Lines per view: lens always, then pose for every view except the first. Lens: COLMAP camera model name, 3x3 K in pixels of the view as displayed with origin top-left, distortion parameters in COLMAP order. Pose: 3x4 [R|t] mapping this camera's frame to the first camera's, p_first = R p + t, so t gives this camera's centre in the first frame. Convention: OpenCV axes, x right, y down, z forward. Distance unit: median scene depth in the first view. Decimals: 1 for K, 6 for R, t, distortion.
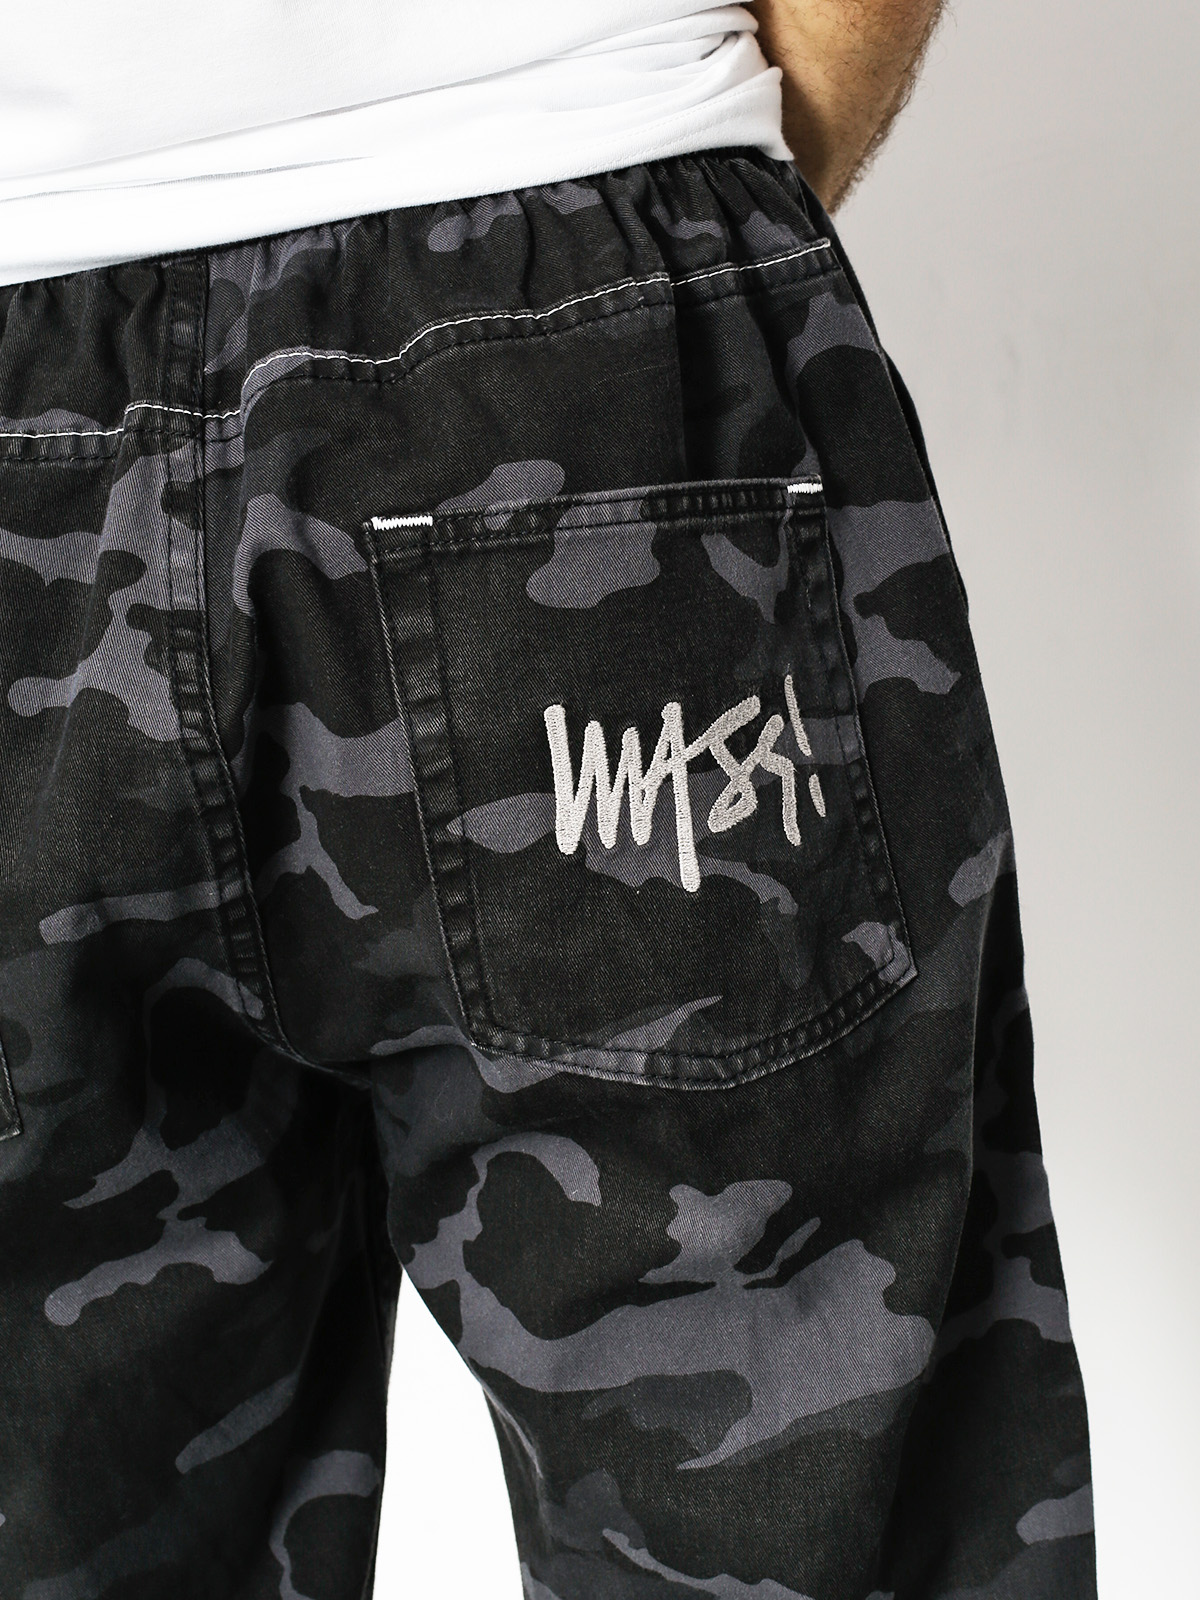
lens RADIAL K [[2271.6, 0, 600.0], [0, 2271.6, 800.0], [0, 0, 1]] dist [-0.009725, -0.003043]
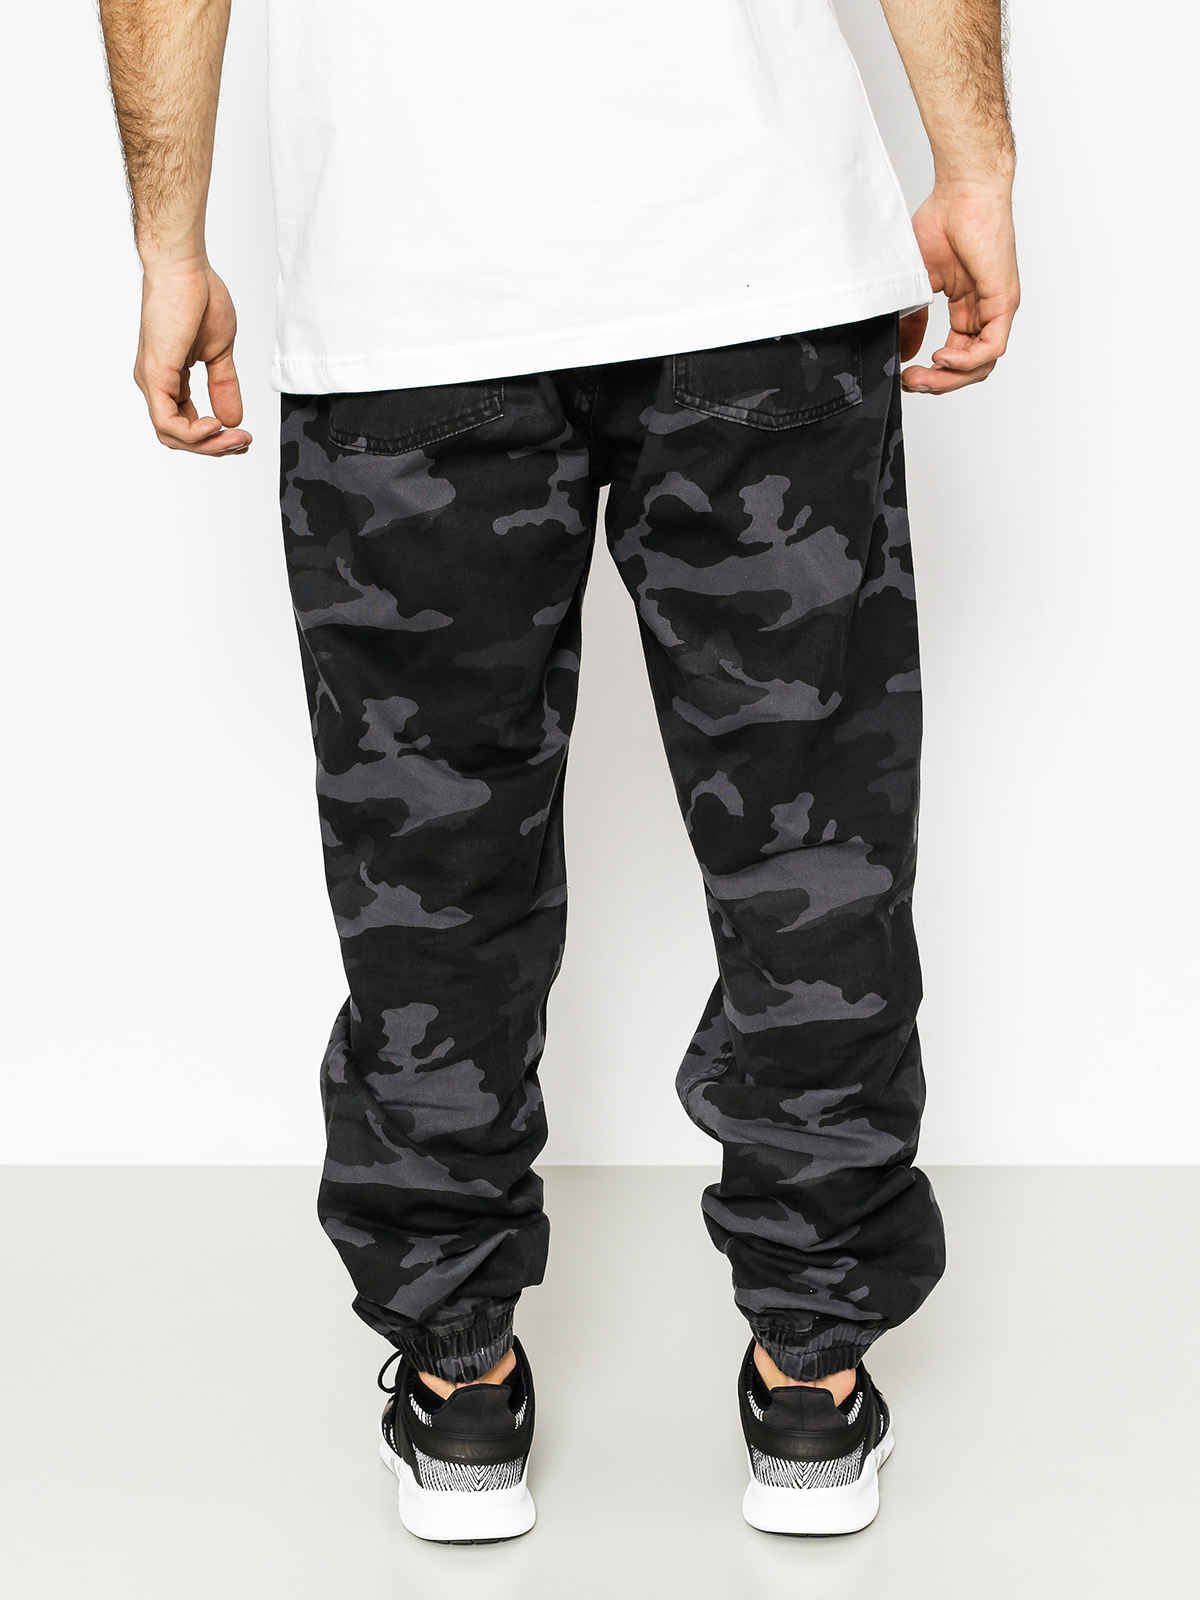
lens RADIAL K [[2271.6, 0, 600.0], [0, 2271.6, 800.0], [0, 0, 1]] dist [-0.009725, -0.003043]
pose [[0.972159, 0.230379, -0.042799, 0.062415], [-0.215029, 0.949690, 0.227710, -0.010089], [0.093106, -0.212168, 0.972788, -1.369815]]
